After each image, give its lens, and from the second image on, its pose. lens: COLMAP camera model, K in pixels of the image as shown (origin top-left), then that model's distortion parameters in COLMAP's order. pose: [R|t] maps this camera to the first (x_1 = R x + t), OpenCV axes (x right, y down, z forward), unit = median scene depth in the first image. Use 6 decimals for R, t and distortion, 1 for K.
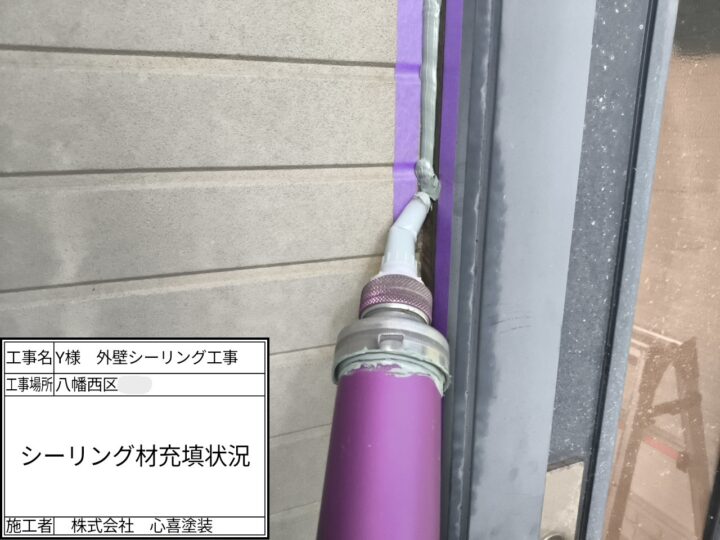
lens RADIAL K [[555.9, 0, 359.8], [0, 555.9, 268.7], [0, 0, 1]] dist [0.015273, -0.018527]
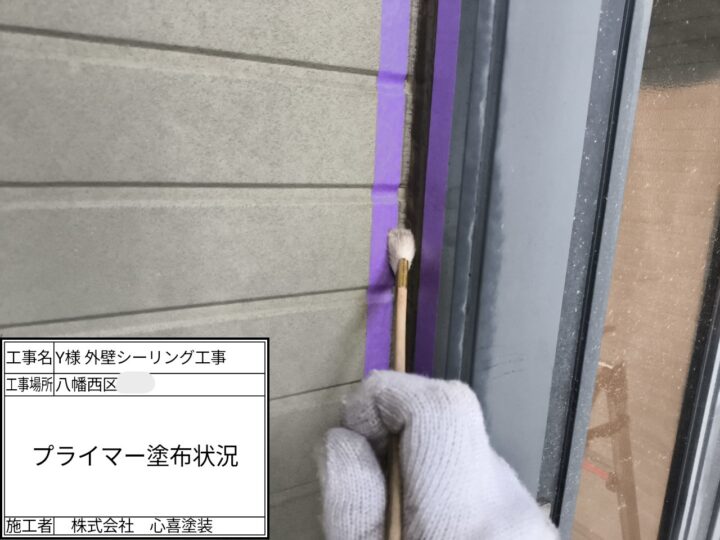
lens RADIAL K [[555.9, 0, 361.8], [0, 555.9, 272.5], [0, 0, 1]] dist [0.015273, -0.018527]
pose [[0.991185, 0.008689, 0.132204, -0.076326], [-0.004488, 0.999476, -0.032041, -0.025209], [-0.132413, 0.031165, 0.990705, 0.151371]]
